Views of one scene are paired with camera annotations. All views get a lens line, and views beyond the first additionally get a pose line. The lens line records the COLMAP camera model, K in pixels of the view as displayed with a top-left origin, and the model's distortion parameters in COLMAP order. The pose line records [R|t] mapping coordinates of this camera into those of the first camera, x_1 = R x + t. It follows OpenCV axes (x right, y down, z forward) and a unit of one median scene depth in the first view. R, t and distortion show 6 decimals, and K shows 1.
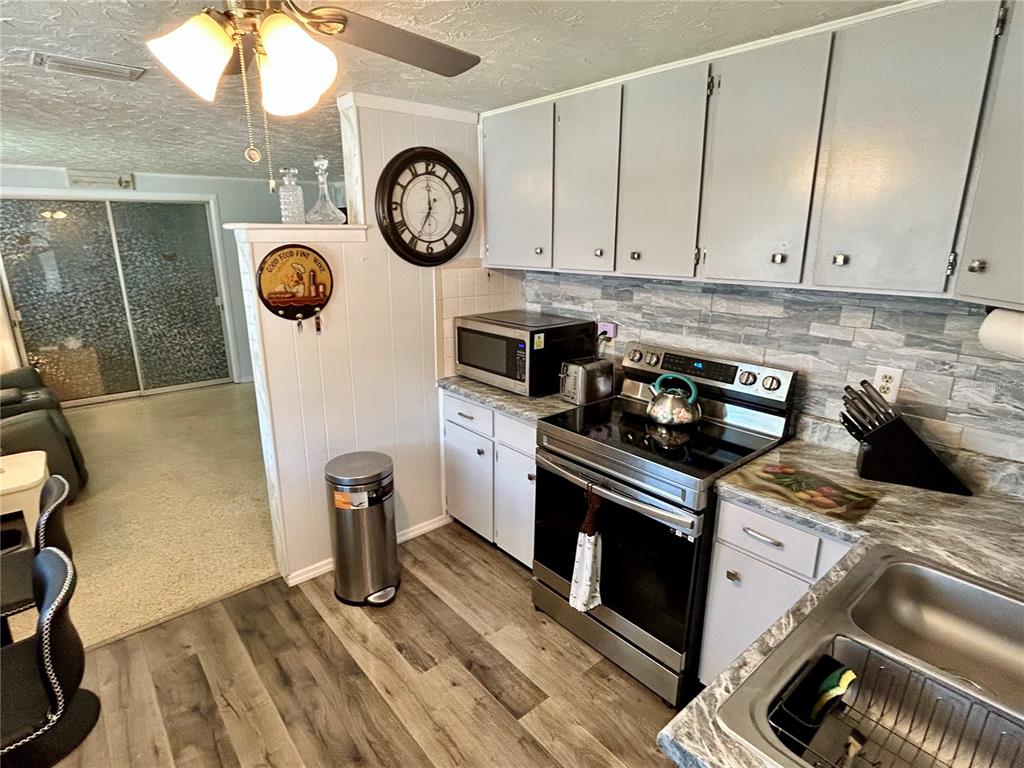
lens RADIAL K [[542.4, 0, 509.7], [0, 542.4, 381.6], [0, 0, 1]] dist [-0.003004, 0.001102]
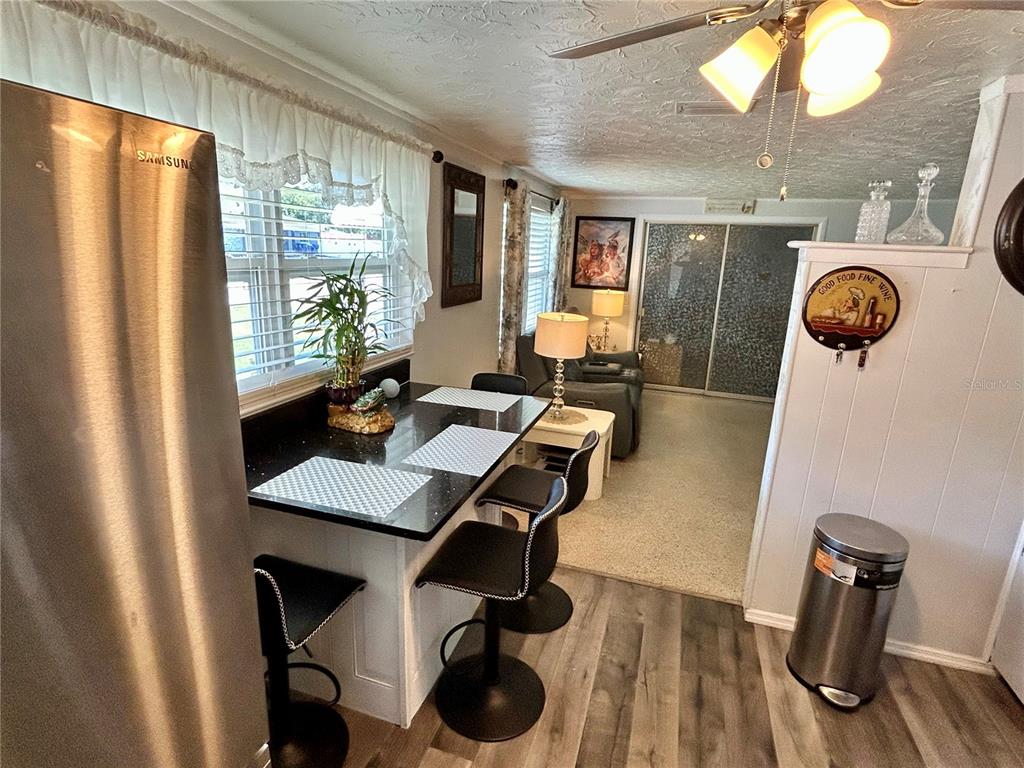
lens RADIAL K [[542.4, 0, 509.7], [0, 542.4, 381.6], [0, 0, 1]] dist [-0.003004, 0.001102]
pose [[0.520303, 0.225990, -0.823537, 0.072799], [-0.262235, 0.960038, 0.097770, -0.008748], [0.812722, 0.165090, 0.558774, 0.069307]]
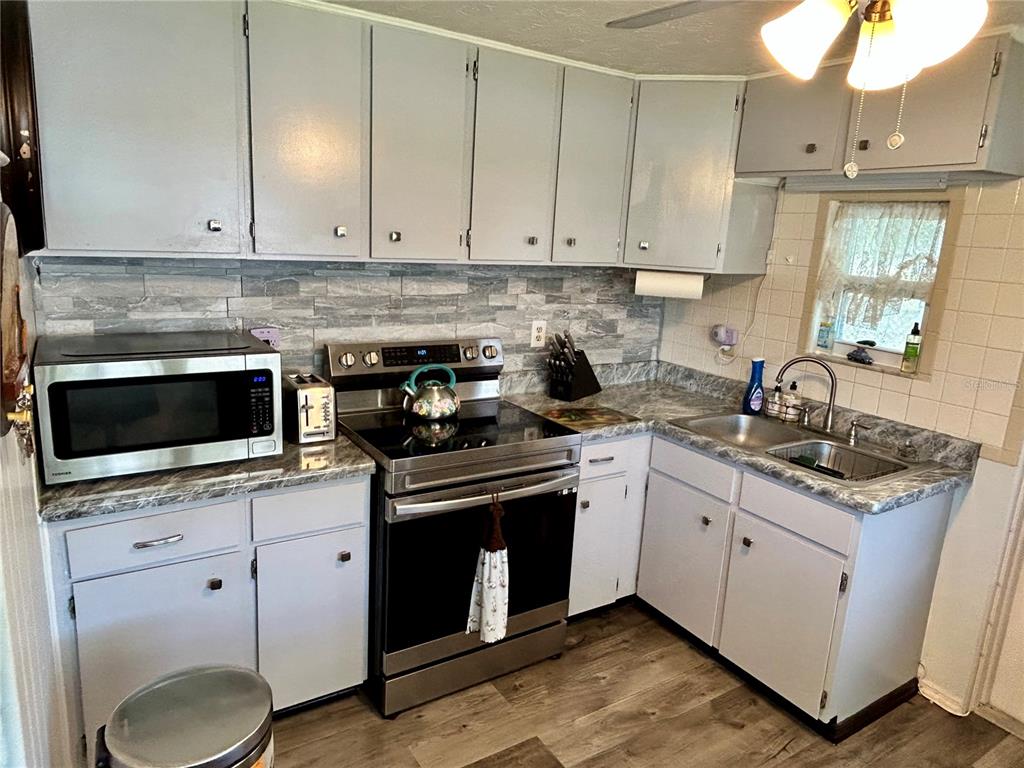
lens RADIAL K [[665.1, 0, 505.0], [0, 665.1, 384.3], [0, 0, 1]] dist [0.004974, -0.002692]
pose [[0.146608, -0.215554, 0.965424, -0.707853], [0.208937, 0.960698, 0.182770, -0.147881], [-0.966877, 0.174917, 0.185883, 0.614293]]
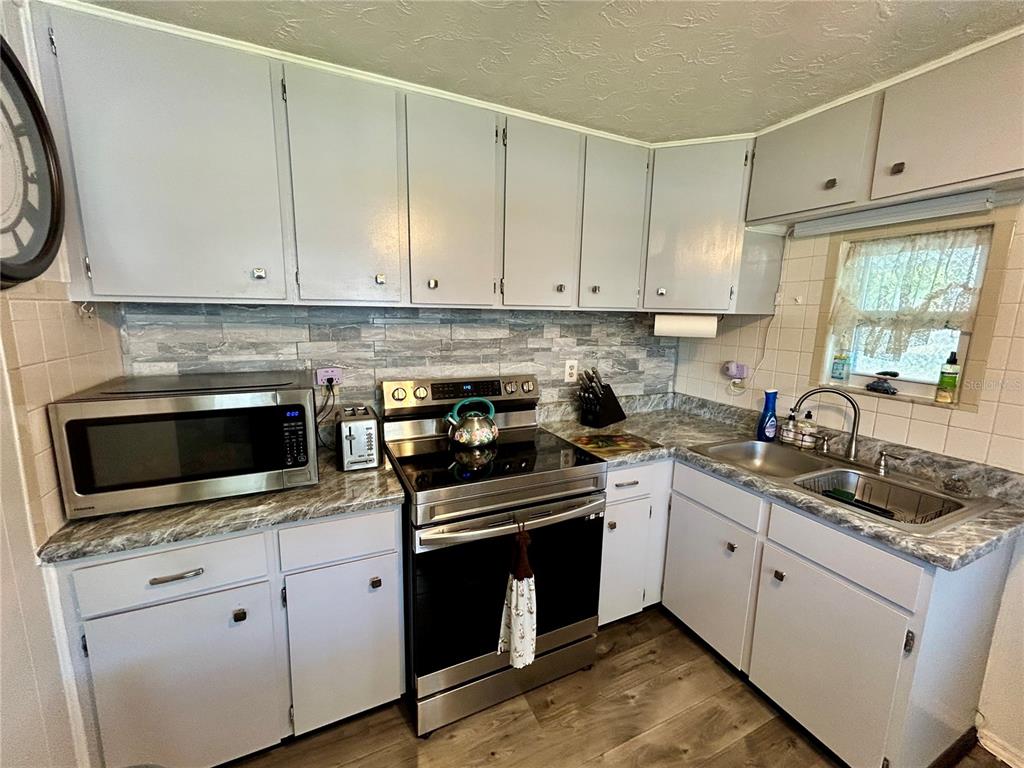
lens RADIAL K [[415.2, 0, 512.0], [0, 415.2, 384.0], [0, 0, 1]] dist [-0.000602, 0.000326]
pose [[0.267079, -0.161939, 0.949971, -0.398176], [0.234246, 0.967123, 0.099006, -0.092696], [-0.934771, 0.196085, 0.296232, 0.622360]]
